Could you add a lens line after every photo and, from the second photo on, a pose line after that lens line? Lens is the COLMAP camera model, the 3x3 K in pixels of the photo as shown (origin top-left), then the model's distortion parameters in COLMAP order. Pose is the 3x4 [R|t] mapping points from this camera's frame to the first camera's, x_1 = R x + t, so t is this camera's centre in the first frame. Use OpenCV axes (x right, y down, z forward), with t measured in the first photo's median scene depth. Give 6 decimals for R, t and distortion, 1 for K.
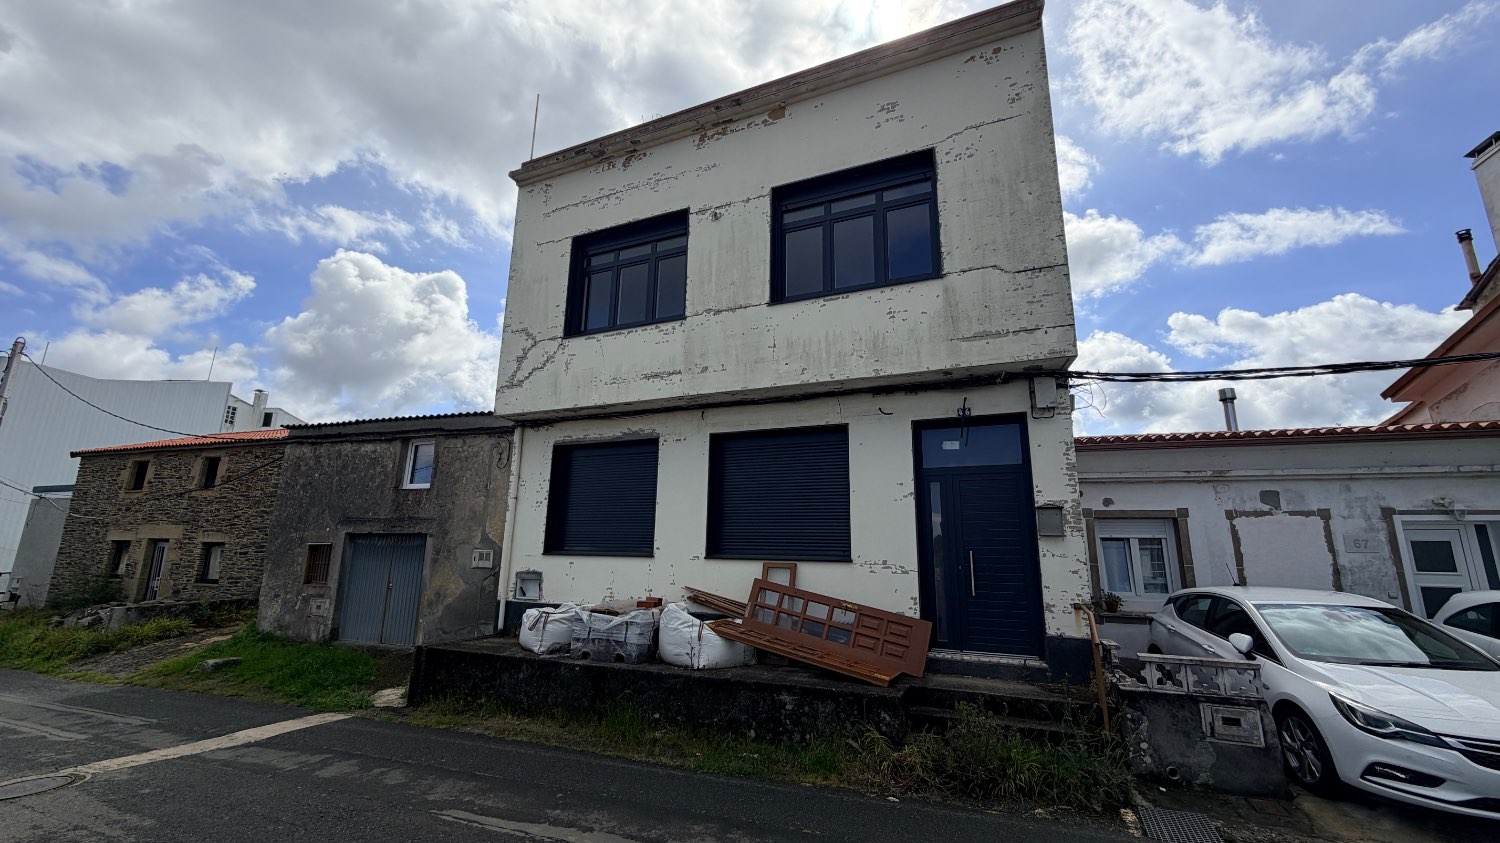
lens RADIAL K [[597.7, 0, 742.5], [0, 597.7, 423.2], [0, 0, 1]] dist [0.001277, 0.000271]
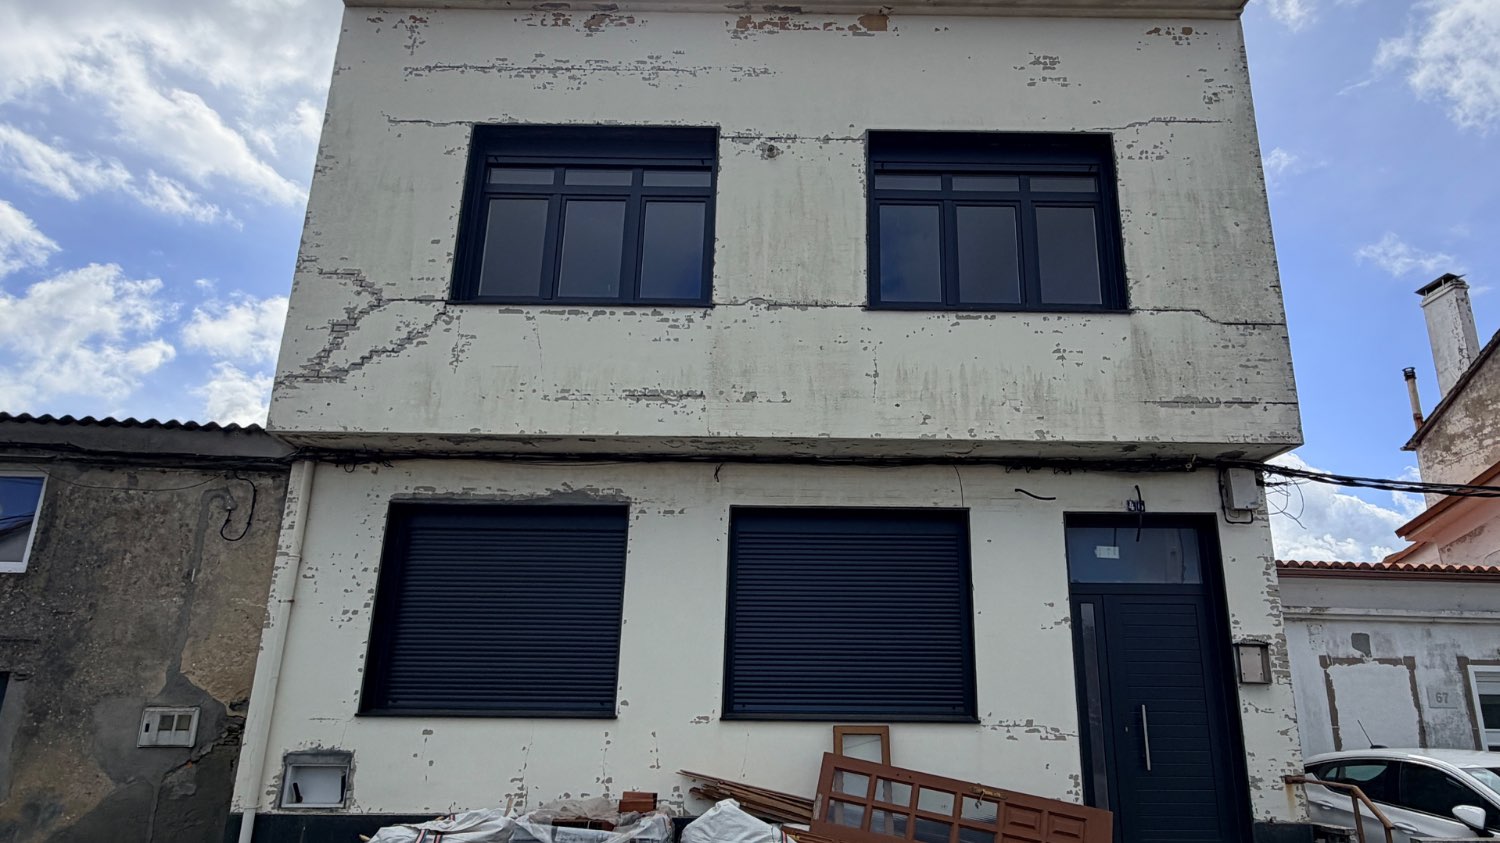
lens RADIAL K [[889.8, 0, 751.2], [0, 889.8, 476.0], [0, 0, 1]] dist [0.001525, 0.000597]
pose [[0.906855, 0.105359, 0.408061, -0.425696], [-0.082763, 0.993914, -0.072694, 0.054017], [-0.413236, 0.032151, 0.910056, 0.205496]]
